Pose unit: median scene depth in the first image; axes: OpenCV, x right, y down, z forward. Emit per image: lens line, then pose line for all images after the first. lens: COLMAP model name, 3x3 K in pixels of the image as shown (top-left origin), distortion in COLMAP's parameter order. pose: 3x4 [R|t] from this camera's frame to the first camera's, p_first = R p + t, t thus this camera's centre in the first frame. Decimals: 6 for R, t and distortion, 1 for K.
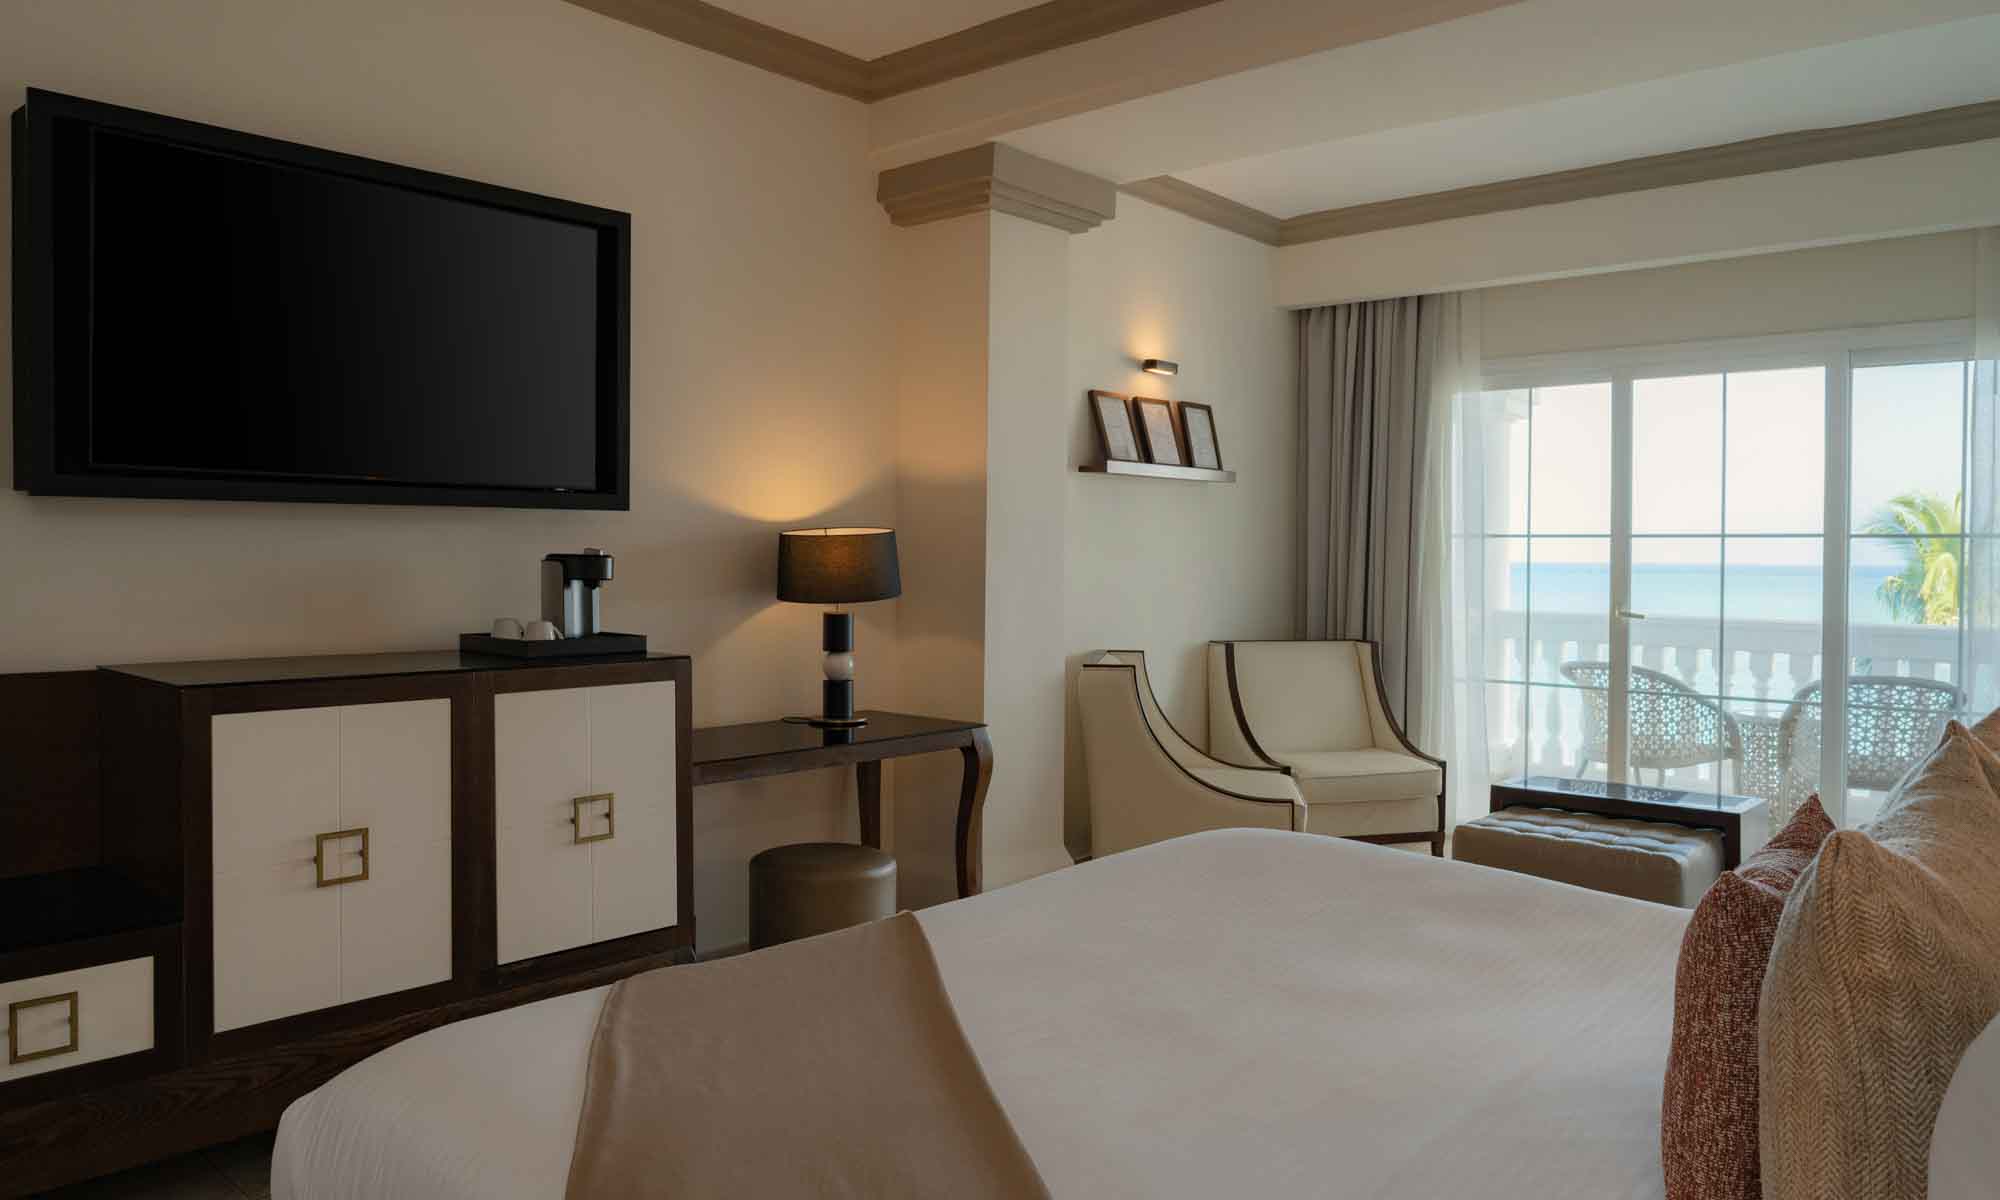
lens RADIAL K [[1432.5, 0, 952.3], [0, 1432.5, 596.8], [0, 0, 1]] dist [0.005577, 0.002499]
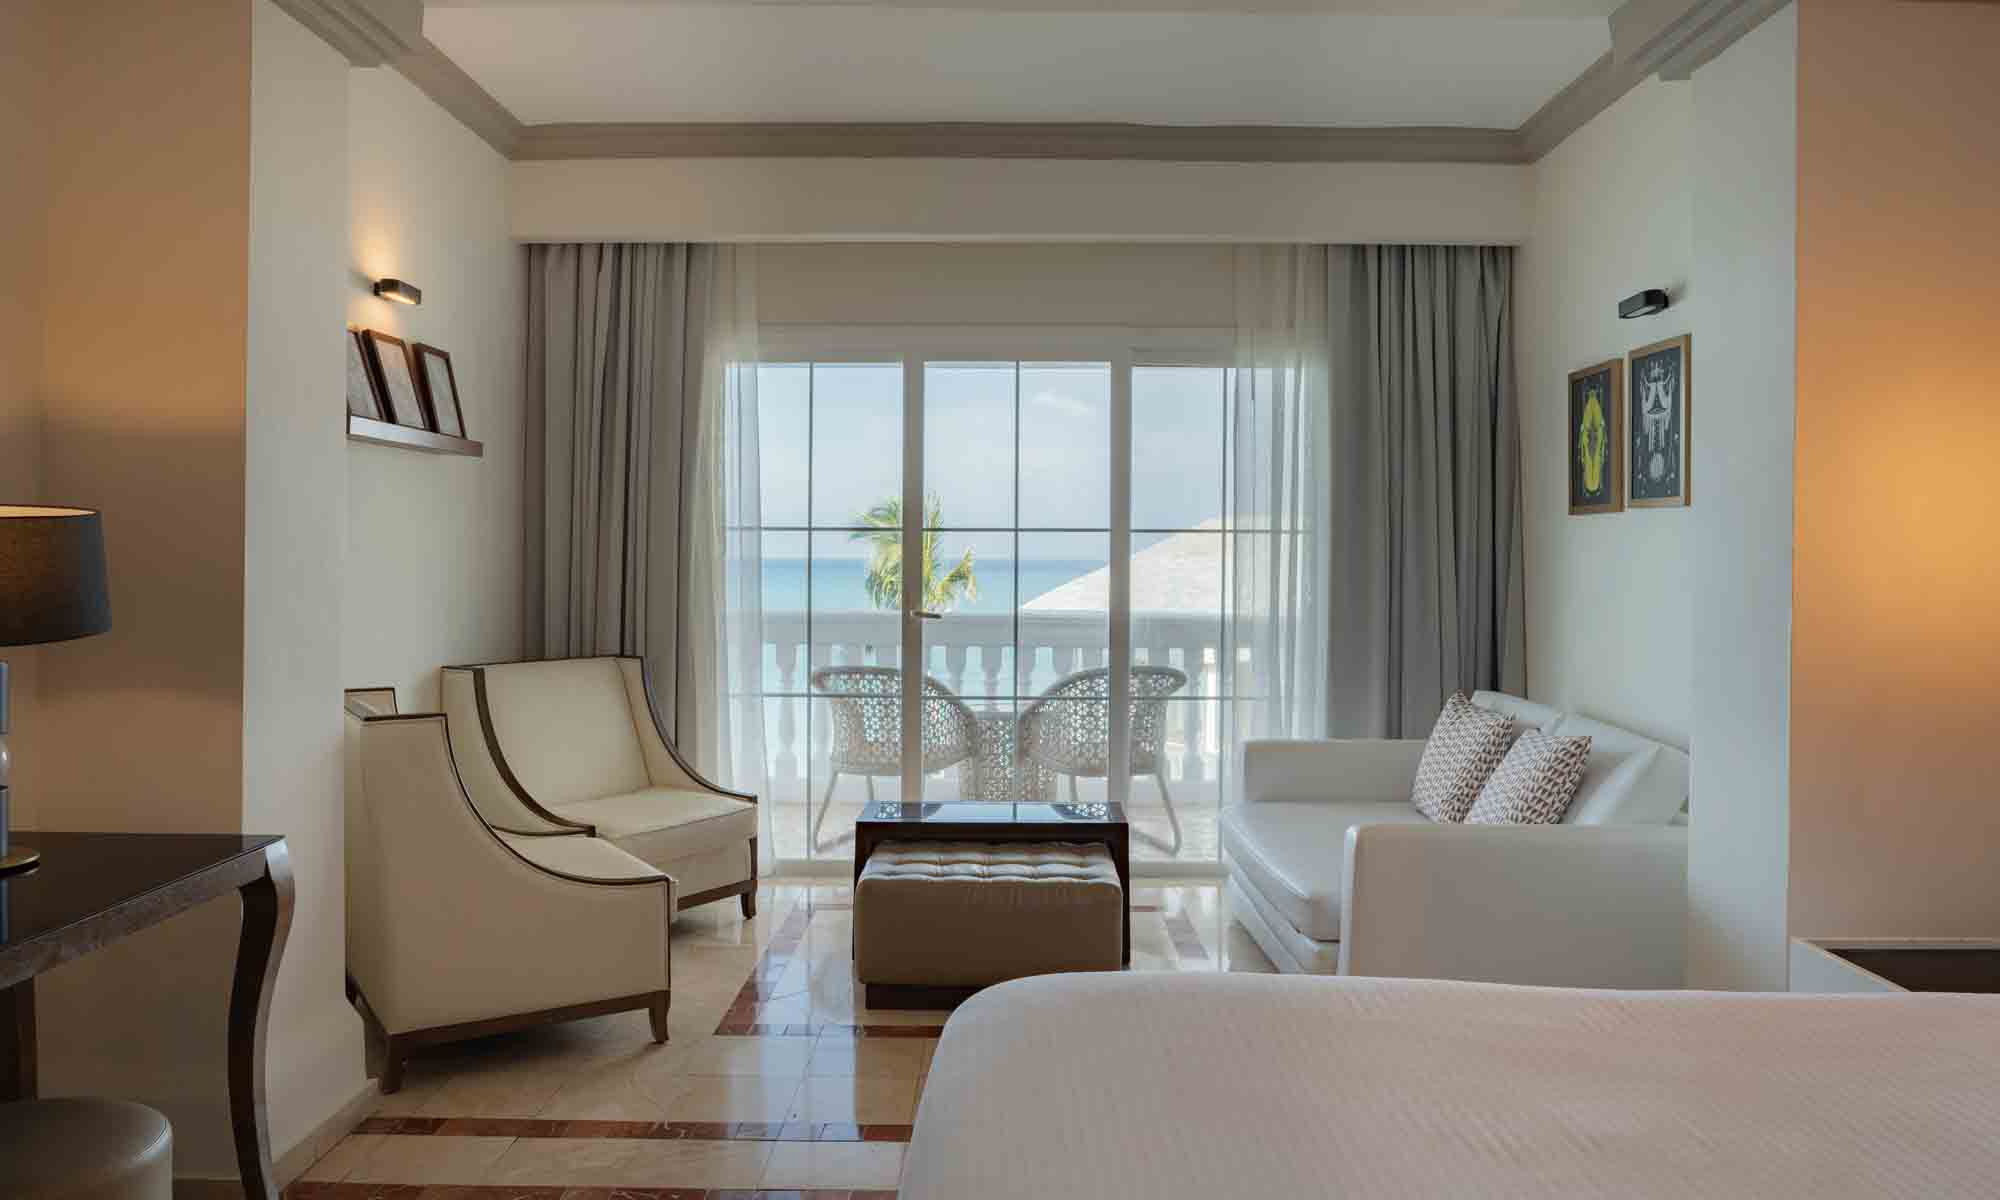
lens RADIAL K [[1460.2, 0, 1019.1], [0, 1460.2, 586.2], [0, 0, 1]] dist [-0.042856, -0.000329]
pose [[0.744409, -0.020326, 0.667414, -0.107637], [0.023304, 0.999719, 0.004453, -0.008255], [-0.667317, 0.012238, 0.744673, 0.244730]]
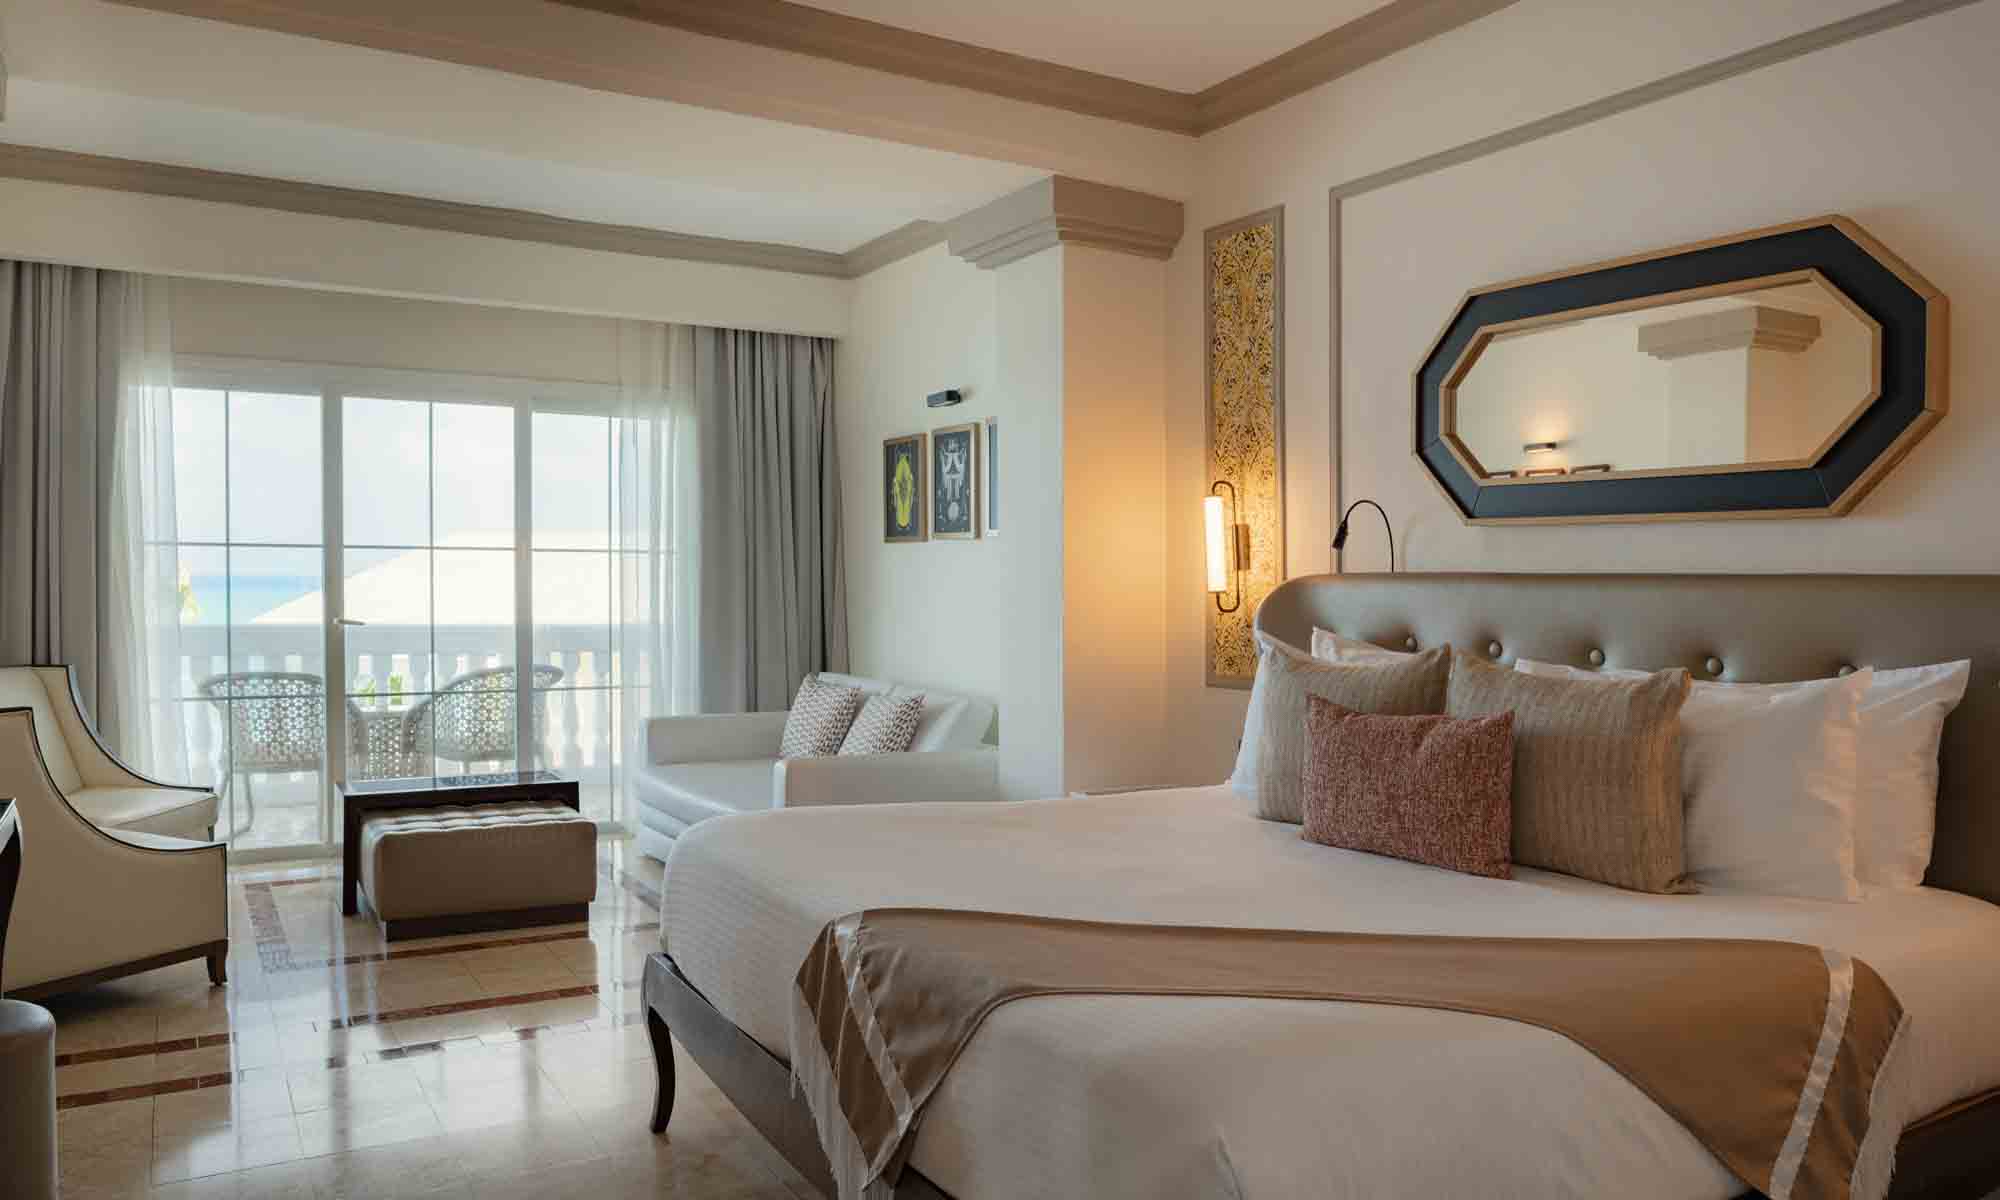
lens RADIAL K [[1432.5, 0, 952.3], [0, 1432.5, 596.8], [0, 0, 1]] dist [0.005577, 0.002499]
pose [[0.339307, -0.019595, 0.940472, -0.339072], [0.023976, 0.999638, 0.012178, -0.007818], [-0.940370, 0.018417, 0.339654, 0.220932]]
